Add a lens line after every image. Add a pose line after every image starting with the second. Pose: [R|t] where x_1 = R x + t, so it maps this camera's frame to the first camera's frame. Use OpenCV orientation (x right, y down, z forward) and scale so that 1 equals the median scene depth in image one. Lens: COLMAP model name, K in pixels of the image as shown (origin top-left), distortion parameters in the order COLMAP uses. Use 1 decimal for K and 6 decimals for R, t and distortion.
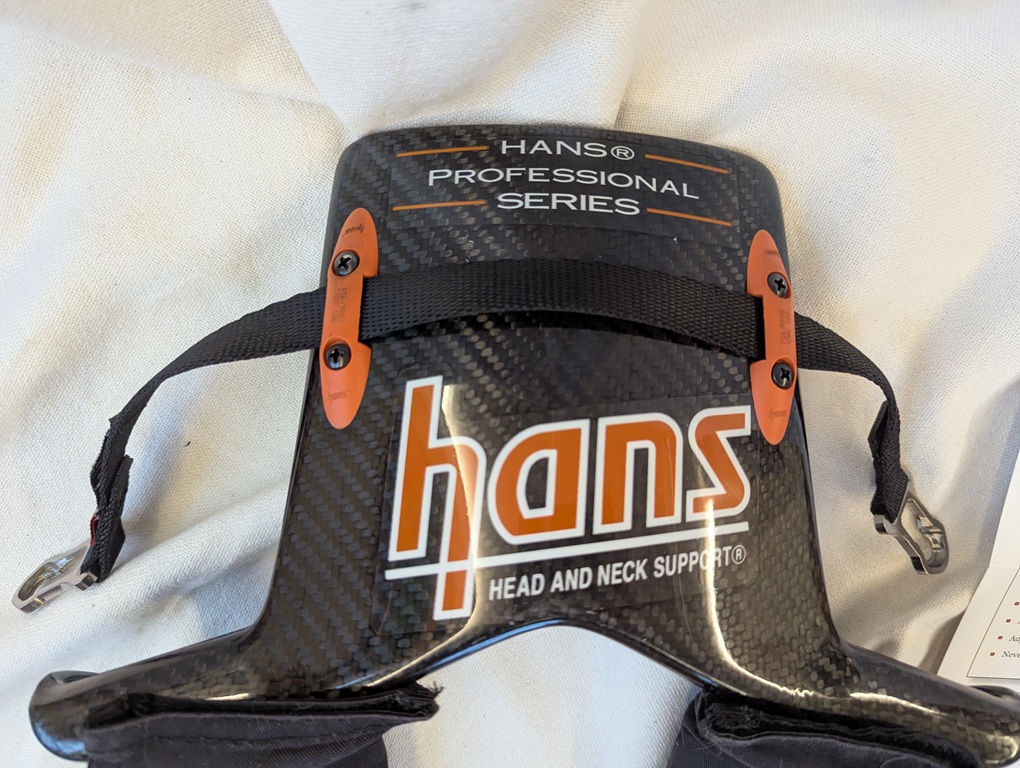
lens RADIAL K [[784.5, 0, 524.4], [0, 784.5, 383.8], [0, 0, 1]] dist [0.002883, -0.008656]
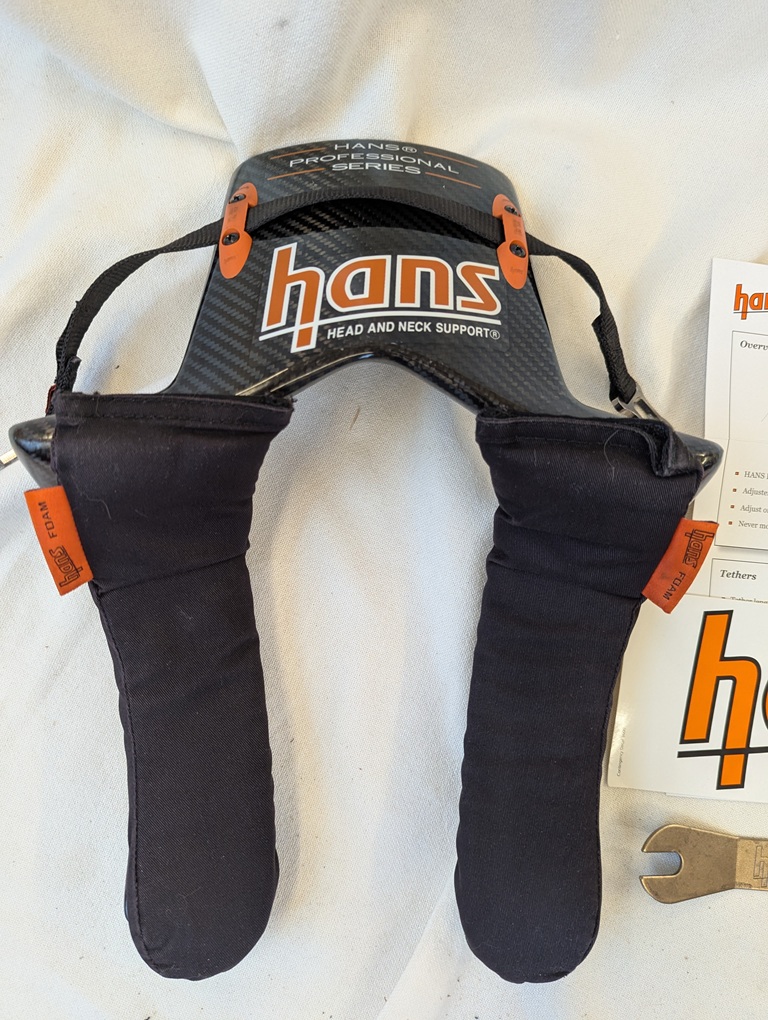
lens RADIAL K [[784.5, 0, 384.0], [0, 784.5, 510.0], [0, 0, 1]] dist [0.002883, -0.008656]
pose [[0.999417, -0.033966, 0.003568, 0.045853], [0.033173, 0.940569, -0.337979, 1.047354], [0.008124, 0.337900, 0.941147, -0.302233]]
